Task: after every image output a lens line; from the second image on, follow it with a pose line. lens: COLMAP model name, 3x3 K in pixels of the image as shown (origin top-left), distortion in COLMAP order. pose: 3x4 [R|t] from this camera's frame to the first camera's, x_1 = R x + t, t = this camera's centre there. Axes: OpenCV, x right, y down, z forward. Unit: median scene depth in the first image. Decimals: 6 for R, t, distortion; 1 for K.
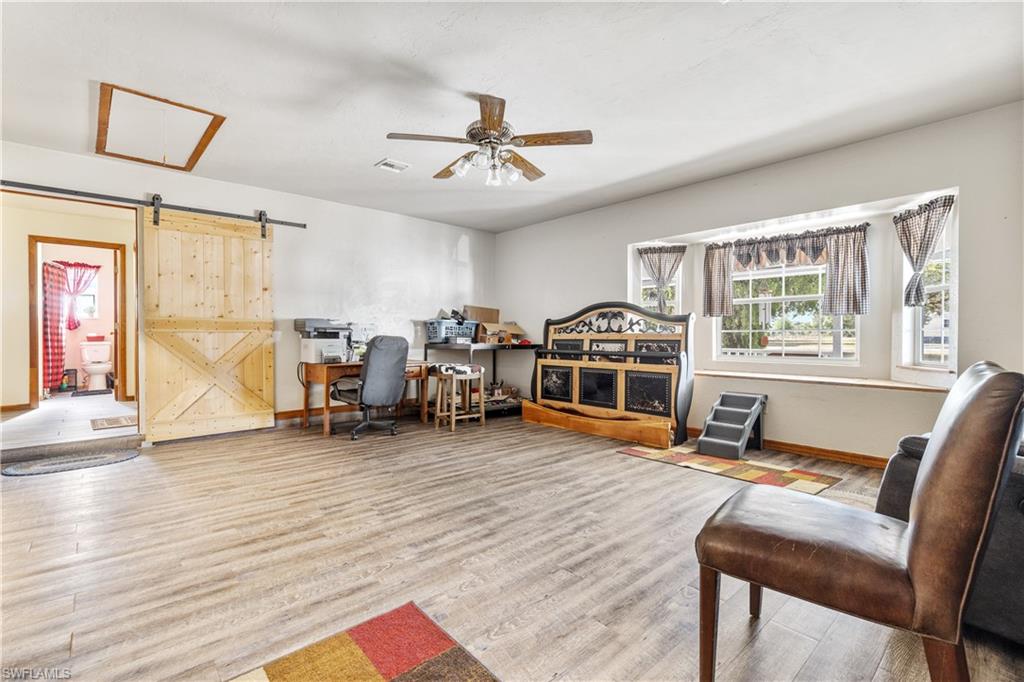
lens RADIAL K [[461.3, 0, 515.2], [0, 461.3, 340.7], [0, 0, 1]] dist [0.004128, -0.000632]
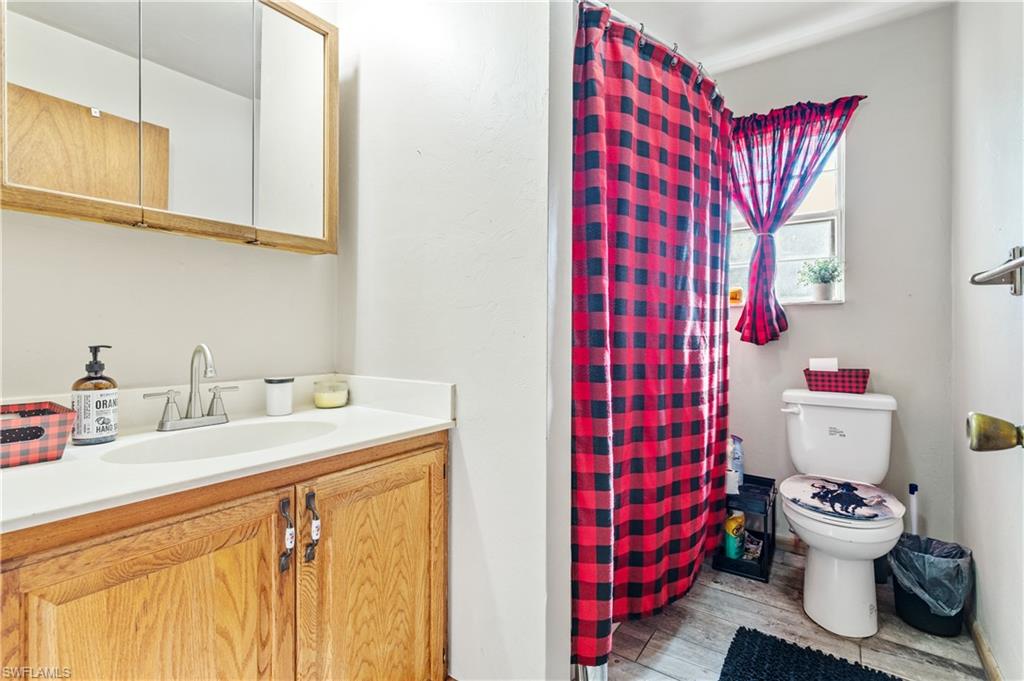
lens RADIAL K [[461.3, 0, 515.2], [0, 461.3, 340.2], [0, 0, 1]] dist [0.004128, -0.000632]
pose [[0.207539, 0.007803, -0.978196, -0.729048], [-0.006786, 0.999956, 0.006537, -0.027282], [0.978203, 0.005282, 0.207583, 0.812830]]
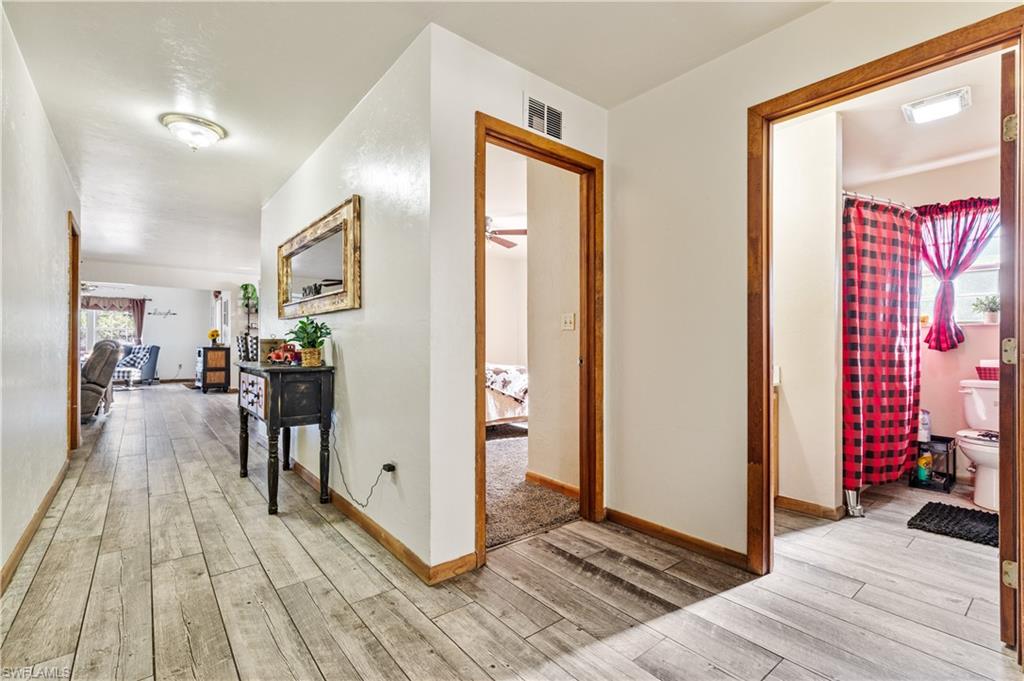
lens RADIAL K [[461.3, 0, 515.2], [0, 461.3, 340.2], [0, 0, 1]] dist [0.004128, -0.000632]
pose [[-0.053812, -0.007739, -0.998521, -0.496774], [-0.012421, 0.999898, -0.007080, -0.025972], [0.998474, 0.012021, -0.053902, 0.622049]]
